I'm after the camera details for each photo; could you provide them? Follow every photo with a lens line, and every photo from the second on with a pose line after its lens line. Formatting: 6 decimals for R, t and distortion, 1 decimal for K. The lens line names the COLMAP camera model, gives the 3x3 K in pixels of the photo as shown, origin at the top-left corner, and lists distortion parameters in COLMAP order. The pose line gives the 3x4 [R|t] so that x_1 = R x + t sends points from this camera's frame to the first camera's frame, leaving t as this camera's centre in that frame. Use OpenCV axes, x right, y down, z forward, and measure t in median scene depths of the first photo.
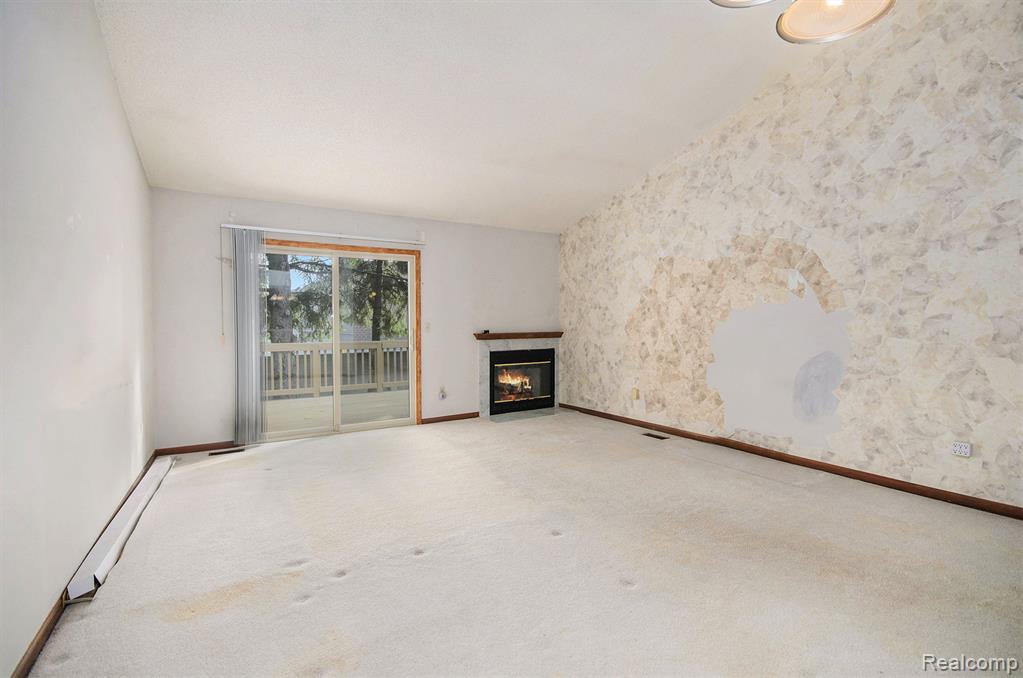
lens RADIAL K [[464.9, 0, 511.6], [0, 464.9, 327.9], [0, 0, 1]] dist [-0.001133, -0.000137]
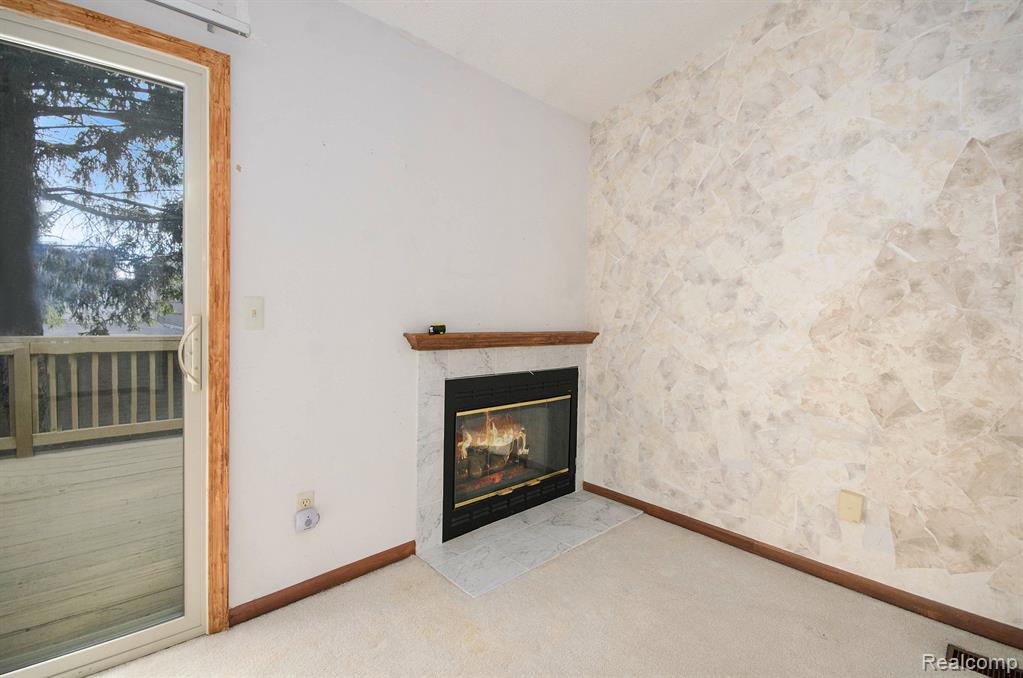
lens RADIAL K [[502.7, 0, 552.7], [0, 502.7, 339.8], [0, 0, 1]] dist [0.000875, -0.000115]
pose [[0.966852, 0.020562, 0.254509, -0.068517], [-0.032019, 0.998648, 0.040954, -0.003225], [-0.253322, -0.047746, 0.966203, 0.578859]]
